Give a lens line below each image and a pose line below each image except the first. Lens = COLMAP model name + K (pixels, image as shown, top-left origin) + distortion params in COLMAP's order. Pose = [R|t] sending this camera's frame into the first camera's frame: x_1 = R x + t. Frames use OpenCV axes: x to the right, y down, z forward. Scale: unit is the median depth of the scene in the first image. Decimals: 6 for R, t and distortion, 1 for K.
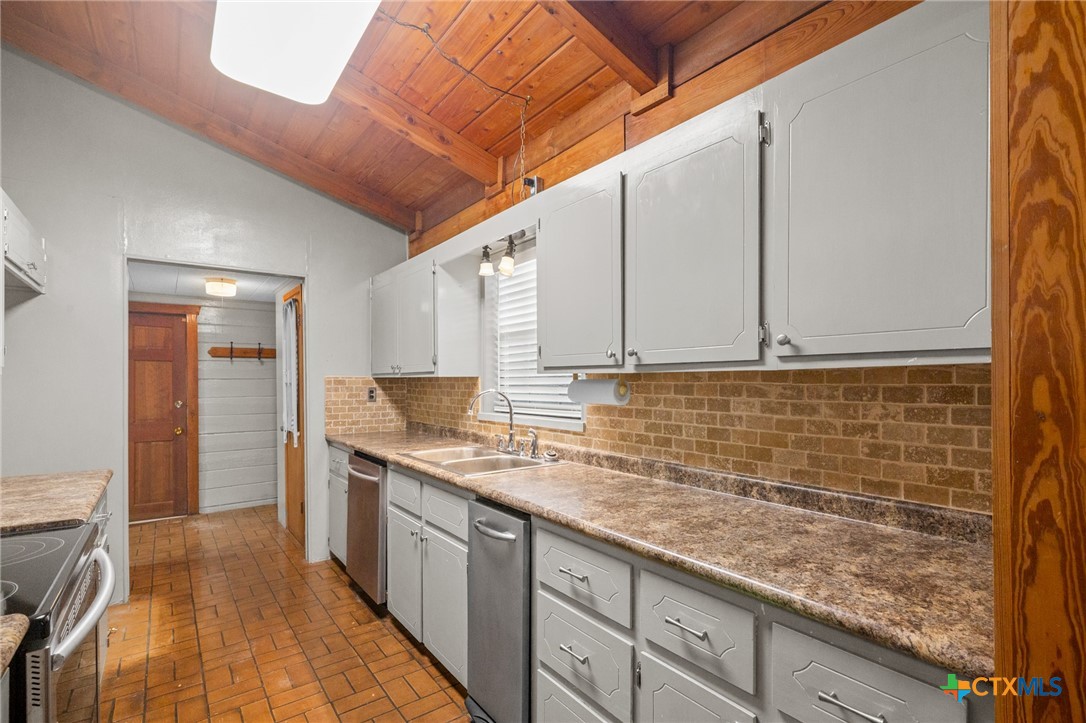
lens RADIAL K [[507.8, 0, 546.2], [0, 507.8, 372.9], [0, 0, 1]] dist [-0.000349, -0.000326]
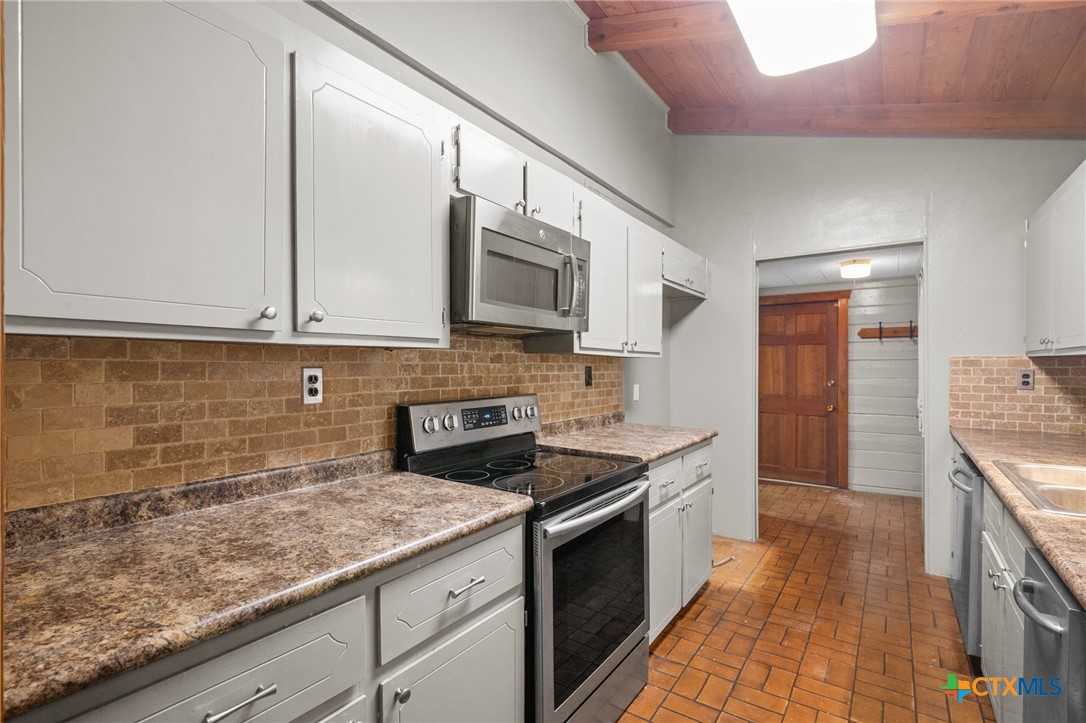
lens RADIAL K [[497.9, 0, 543.0], [0, 497.9, 361.5], [0, 0, 1]] dist [0.000930, -0.000011]
pose [[0.304535, -0.003754, -0.952494, 0.126097], [0.017362, 0.999848, 0.001611, 0.003045], [0.952343, -0.017027, 0.304554, 0.115733]]
